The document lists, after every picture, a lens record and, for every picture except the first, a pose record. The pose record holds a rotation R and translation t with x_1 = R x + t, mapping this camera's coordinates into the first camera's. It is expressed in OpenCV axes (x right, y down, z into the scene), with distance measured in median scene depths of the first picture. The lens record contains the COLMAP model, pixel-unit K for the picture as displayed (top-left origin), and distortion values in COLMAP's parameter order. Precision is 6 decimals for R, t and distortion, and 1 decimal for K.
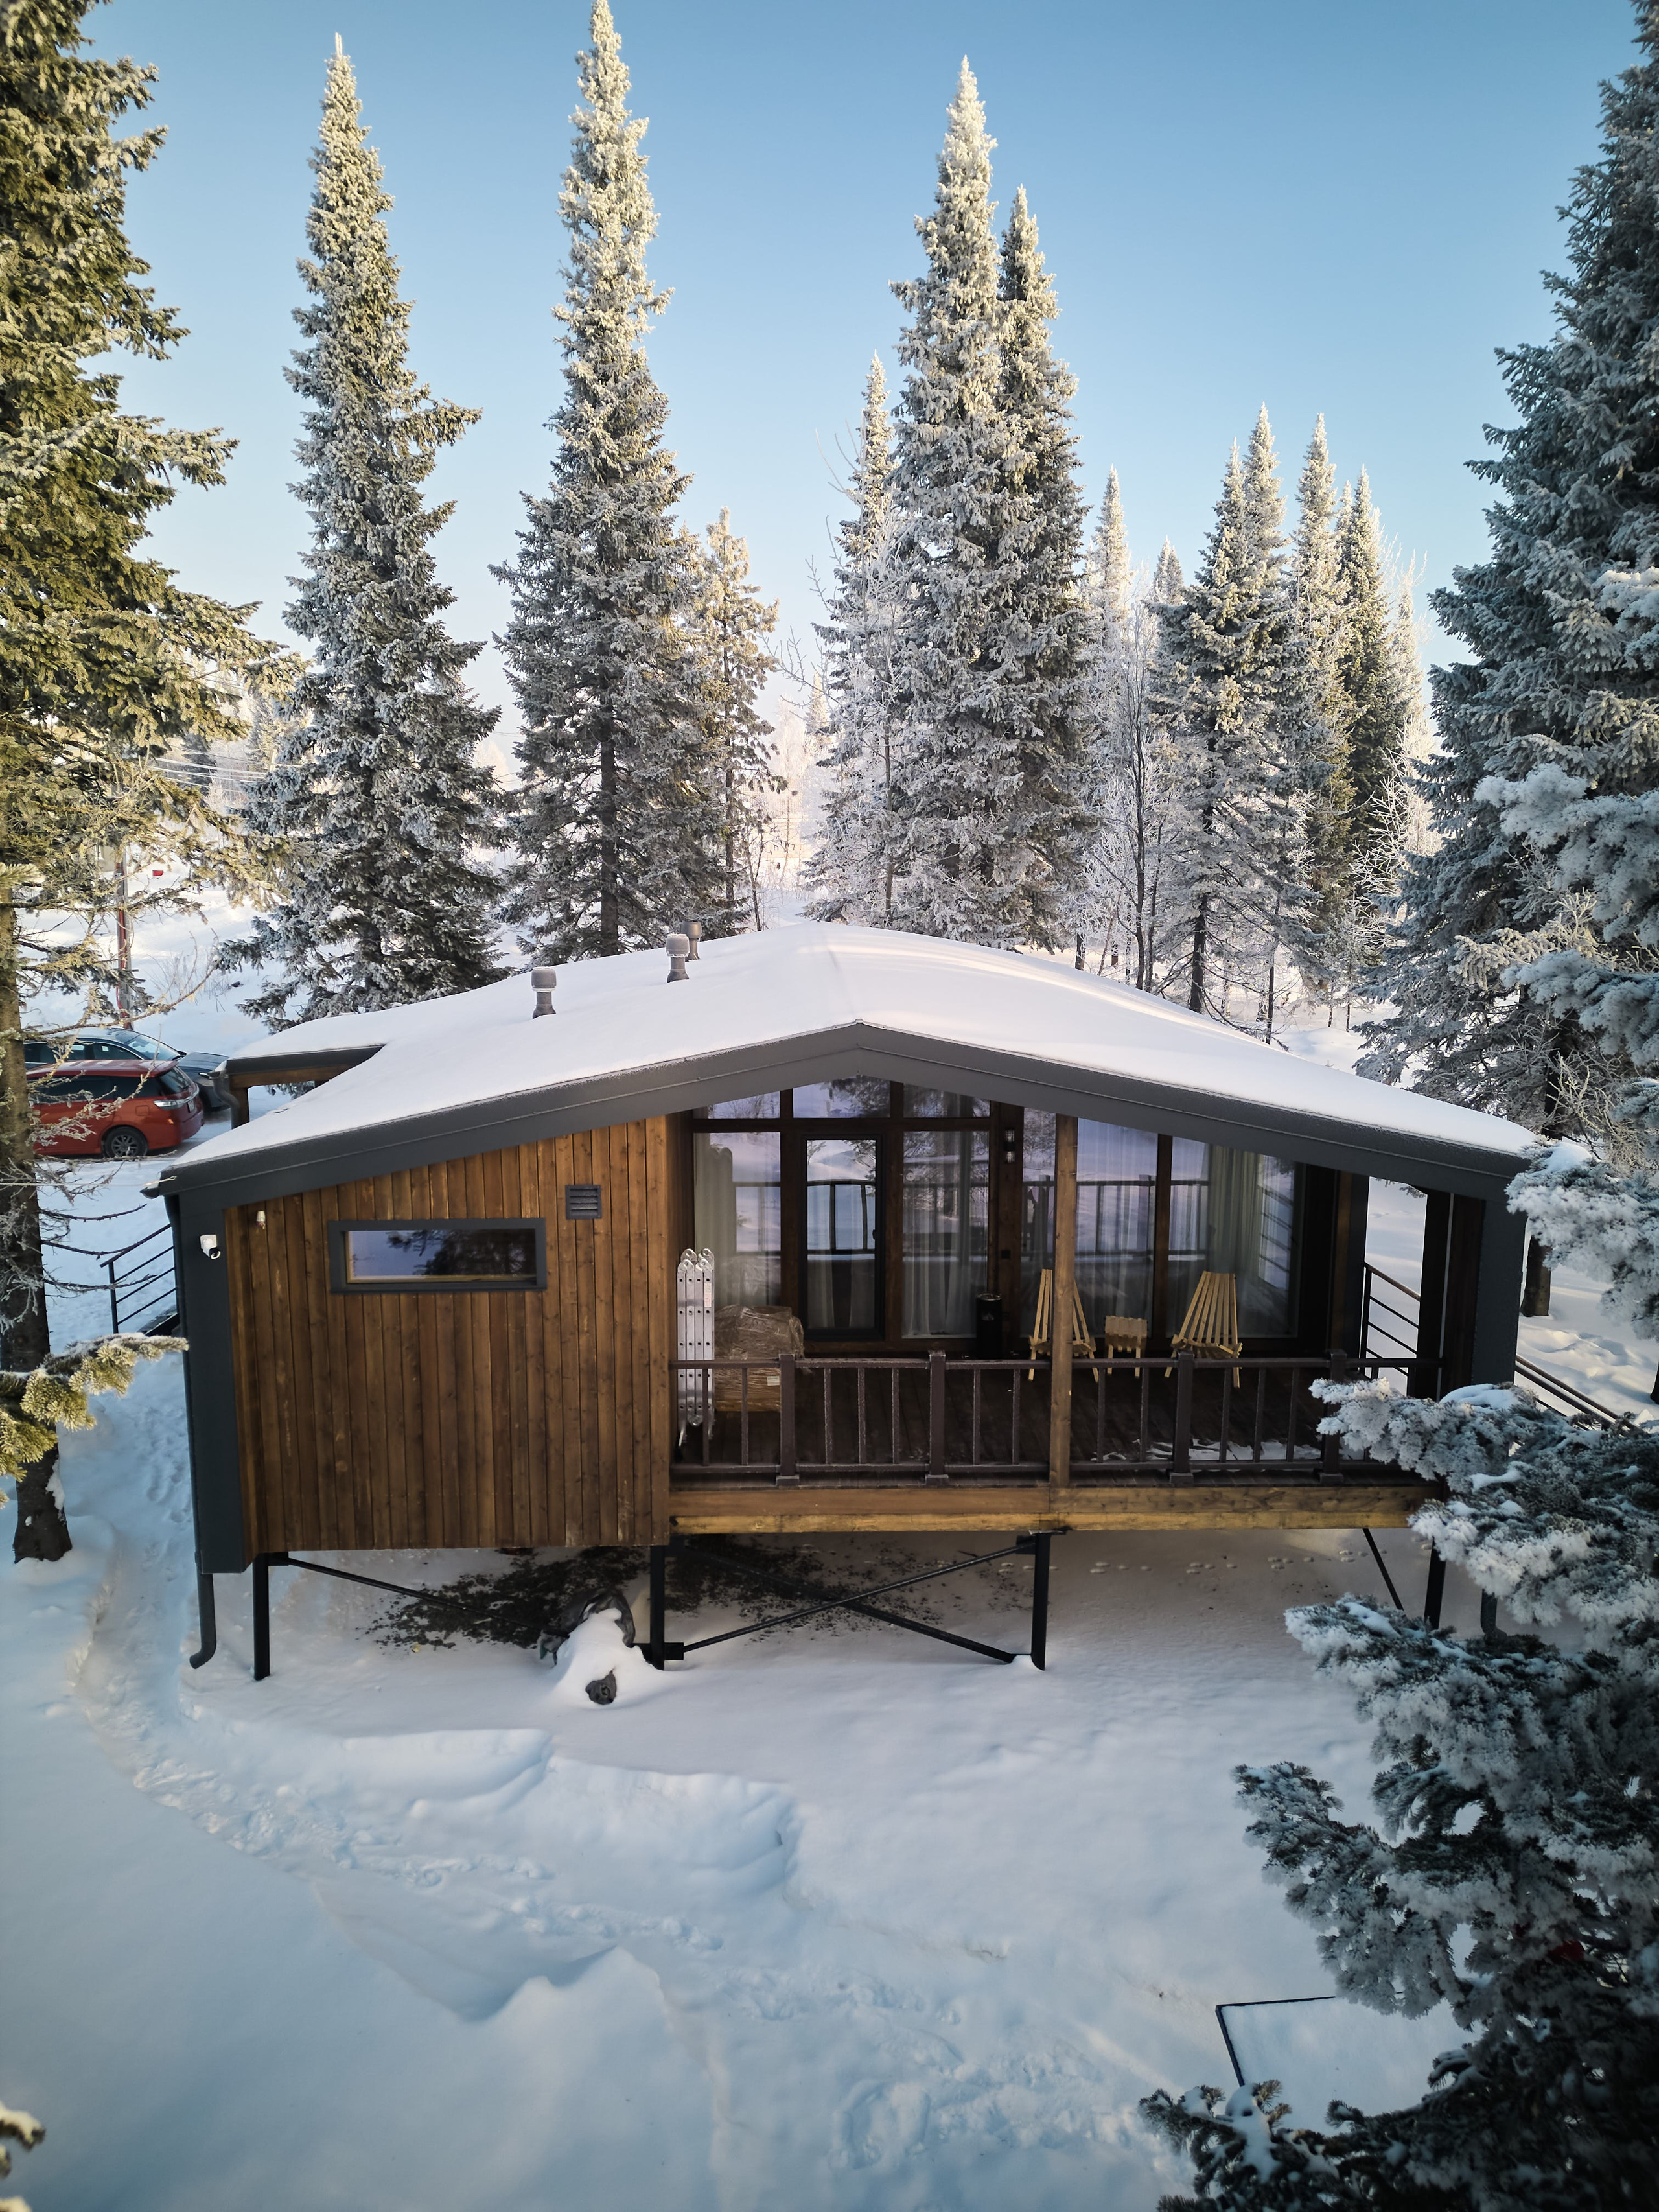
lens RADIAL K [[1534.2, 0, 826.7], [0, 1534.2, 1097.4], [0, 0, 1]] dist [0.083140, -0.070409]
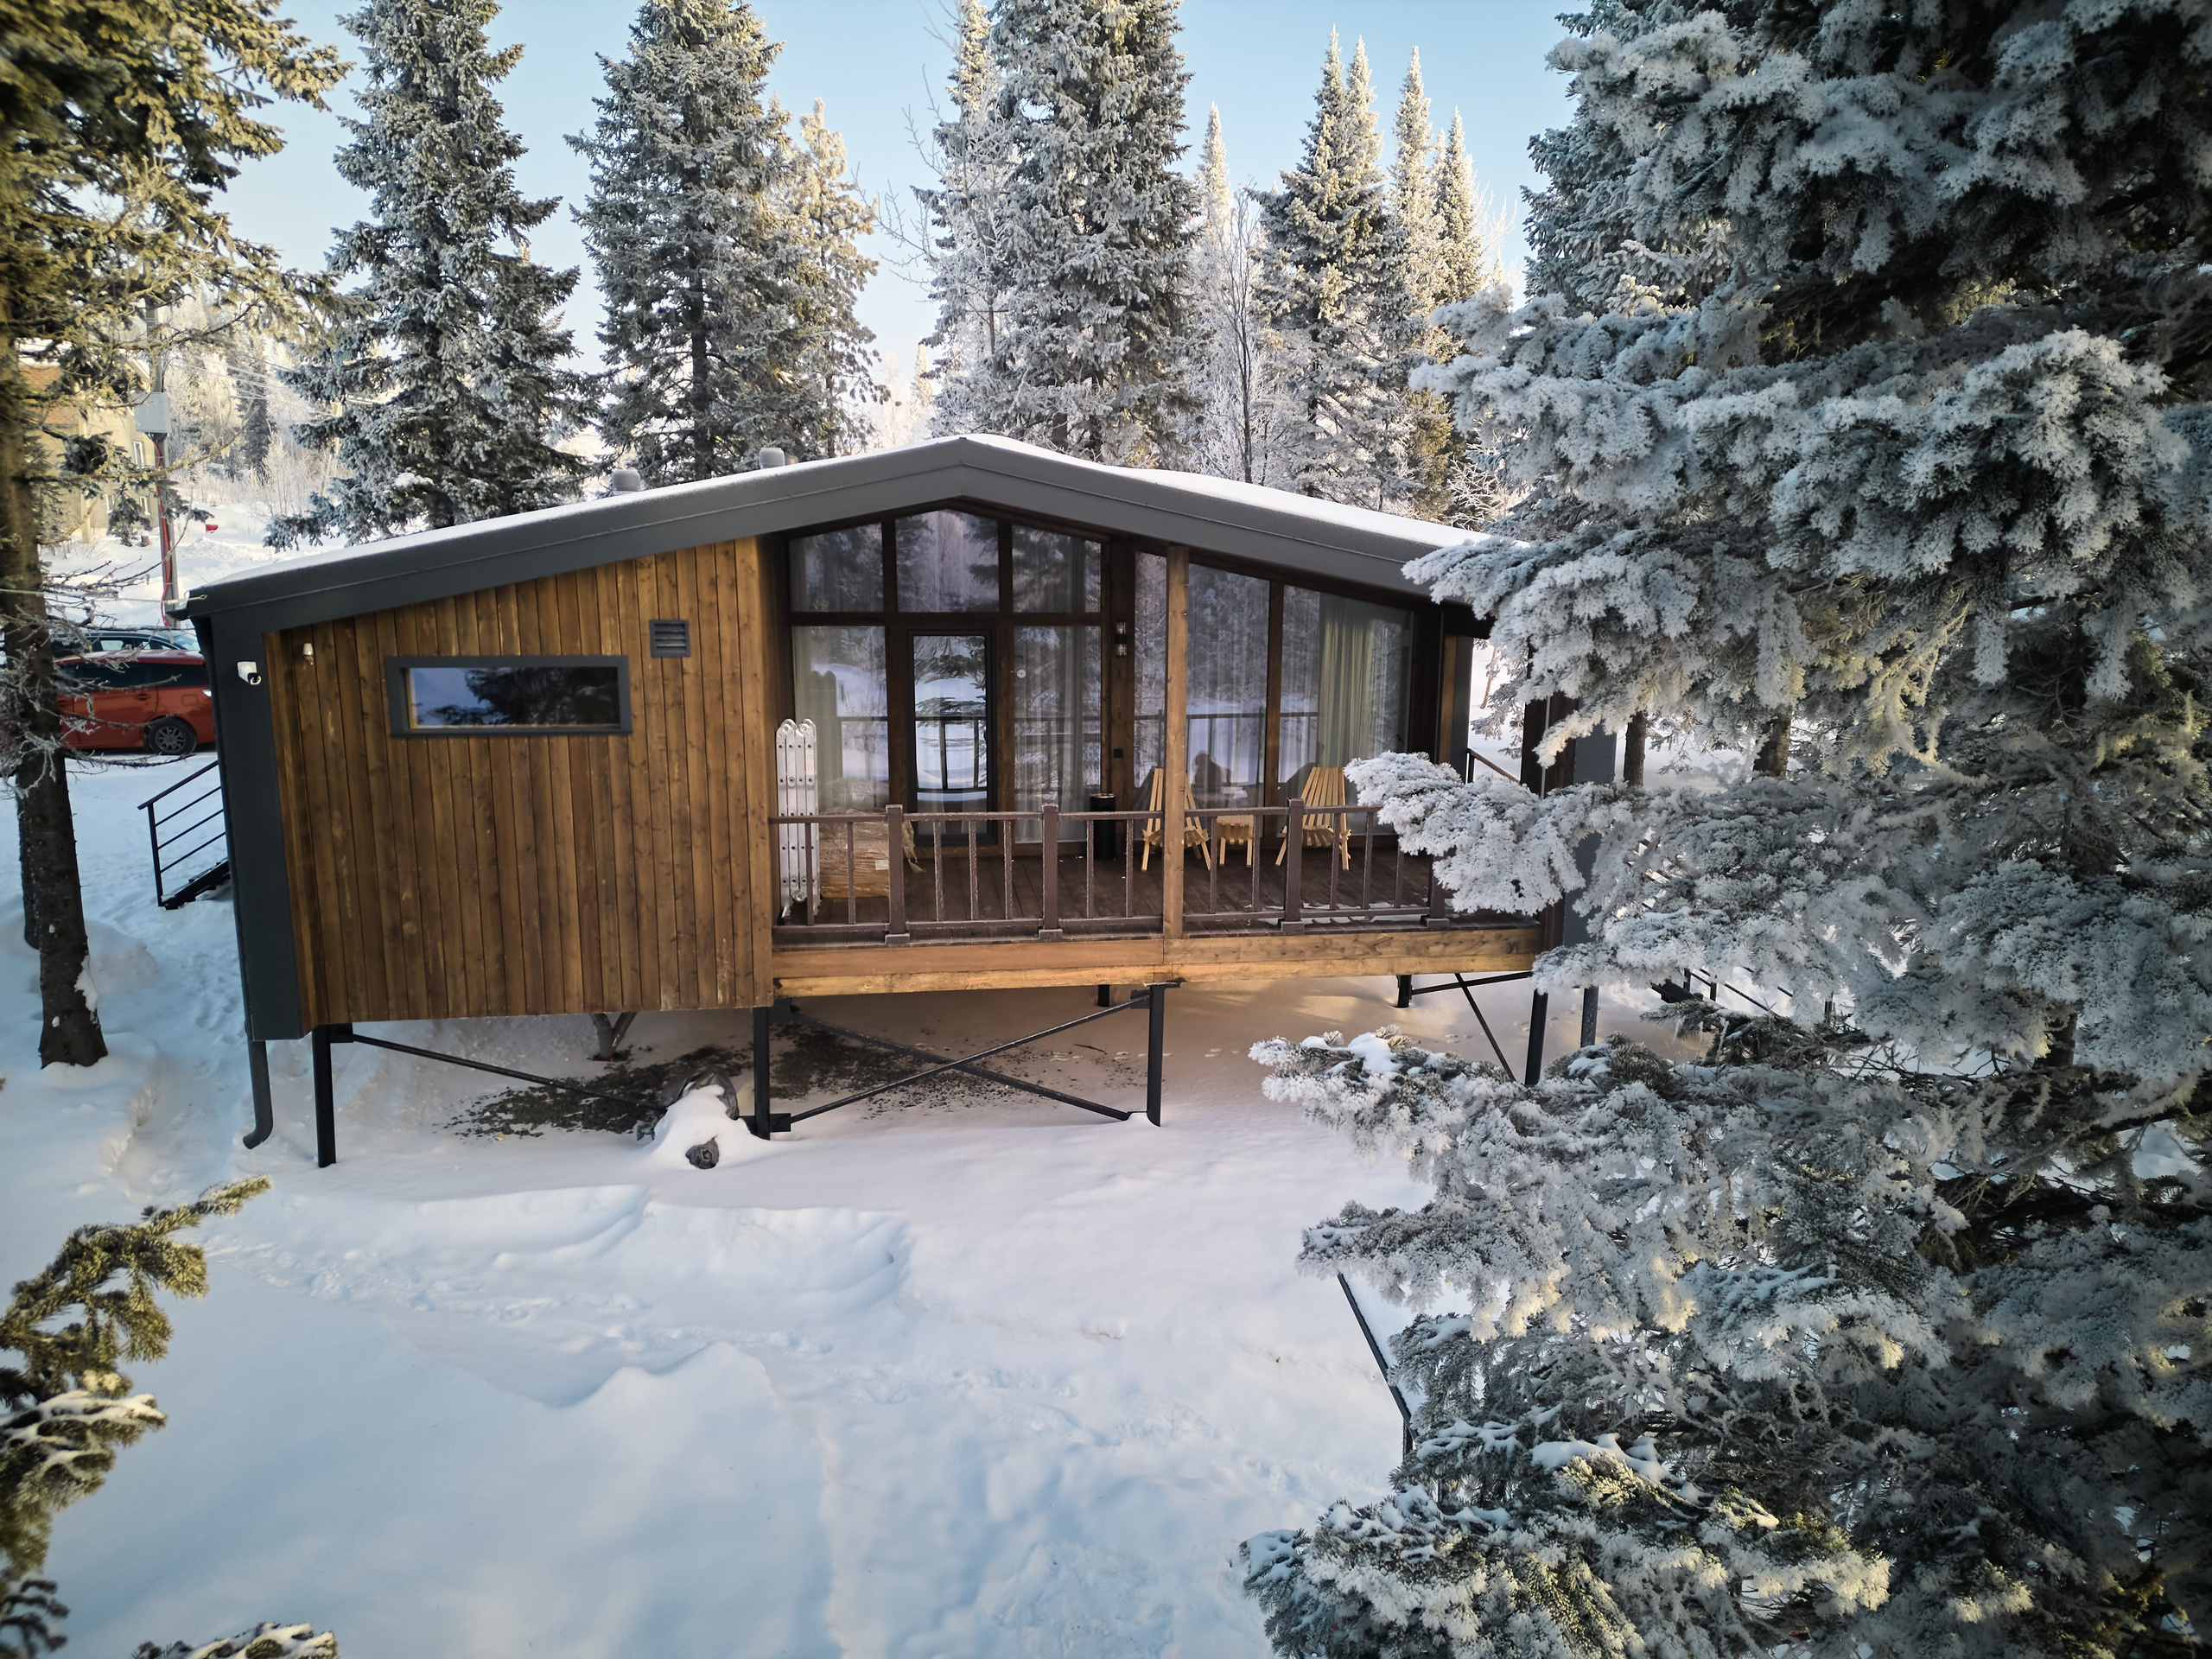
lens RADIAL K [[1534.2, 0, 1110.6], [0, 1534.2, 824.4], [0, 0, 1]] dist [0.083140, -0.070409]
pose [[0.993855, -0.016645, 0.109427, 0.003576], [0.014430, 0.999675, 0.021006, 0.141237], [-0.109741, -0.019298, 0.993773, 0.023872]]
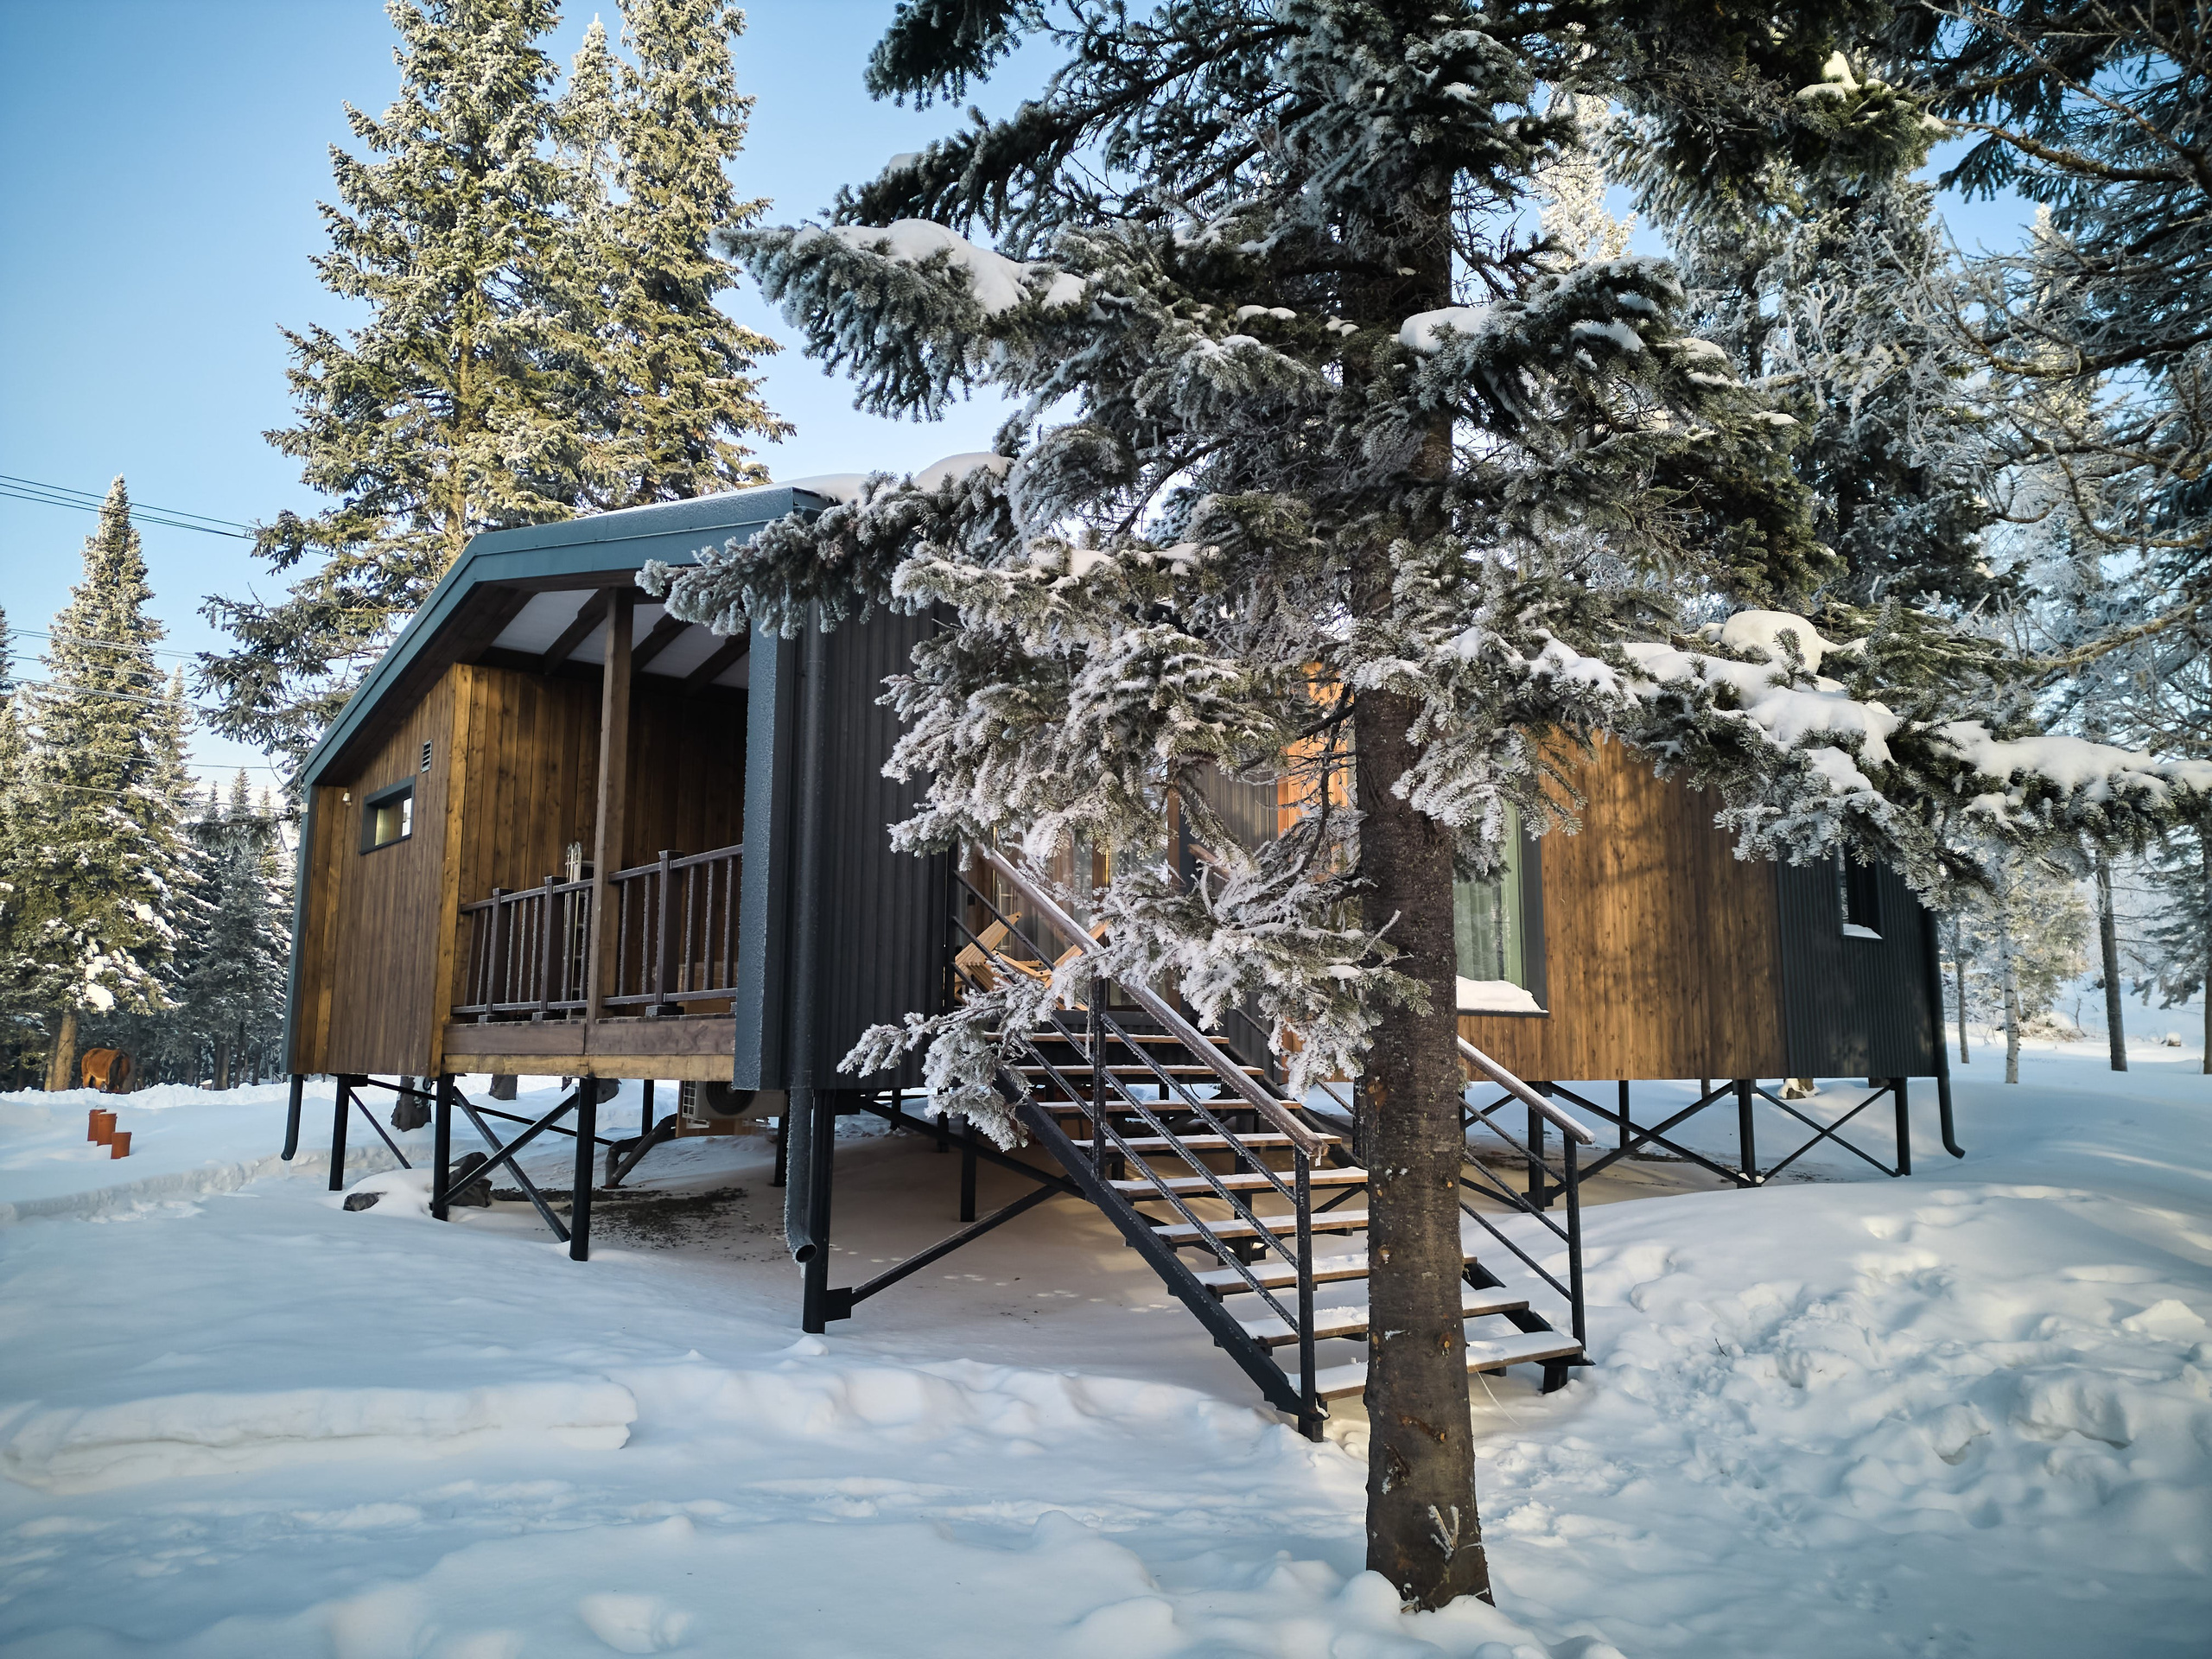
lens RADIAL K [[1534.2, 0, 1107.5], [0, 1534.2, 829.3], [0, 0, 1]] dist [0.083140, -0.070409]
pose [[0.618818, -0.109509, -0.777864, 0.903810], [-0.136429, 0.960204, -0.243713, 0.285852], [0.773596, 0.256937, 0.579251, 0.623965]]
